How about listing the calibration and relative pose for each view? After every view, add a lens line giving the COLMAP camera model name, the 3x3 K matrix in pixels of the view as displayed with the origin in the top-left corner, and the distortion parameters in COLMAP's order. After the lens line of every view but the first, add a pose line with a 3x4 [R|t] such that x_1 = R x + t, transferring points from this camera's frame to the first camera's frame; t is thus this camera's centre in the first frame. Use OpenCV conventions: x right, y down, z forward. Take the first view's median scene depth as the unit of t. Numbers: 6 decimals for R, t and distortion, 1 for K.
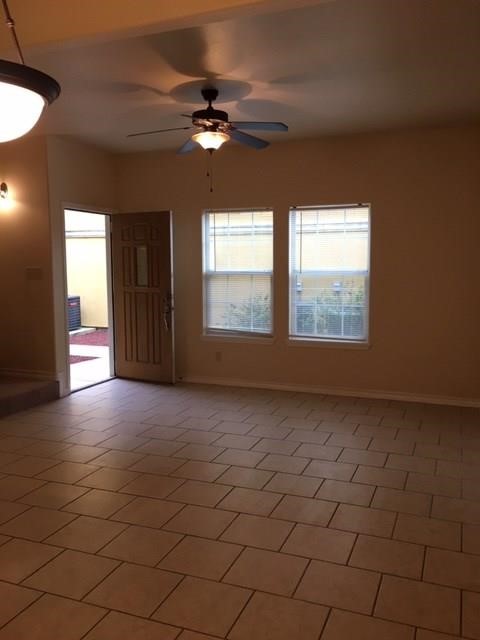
lens RADIAL K [[560.2, 0, 239.0], [0, 560.2, 307.7], [0, 0, 1]] dist [0.392770, 0.000631]
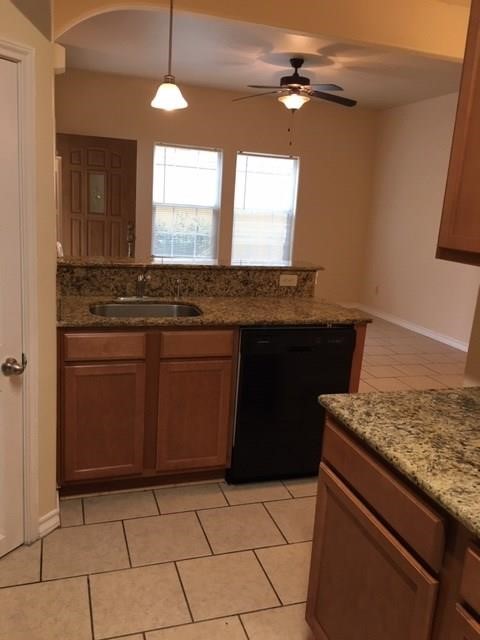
lens RADIAL K [[560.2, 0, 239.0], [0, 560.2, 307.7], [0, 0, 1]] dist [0.392770, 0.000631]
pose [[0.769960, -0.079836, 0.633078, -0.666159], [-0.005342, 0.991301, 0.131508, -0.010200], [-0.638069, -0.104638, 0.762836, 0.041428]]
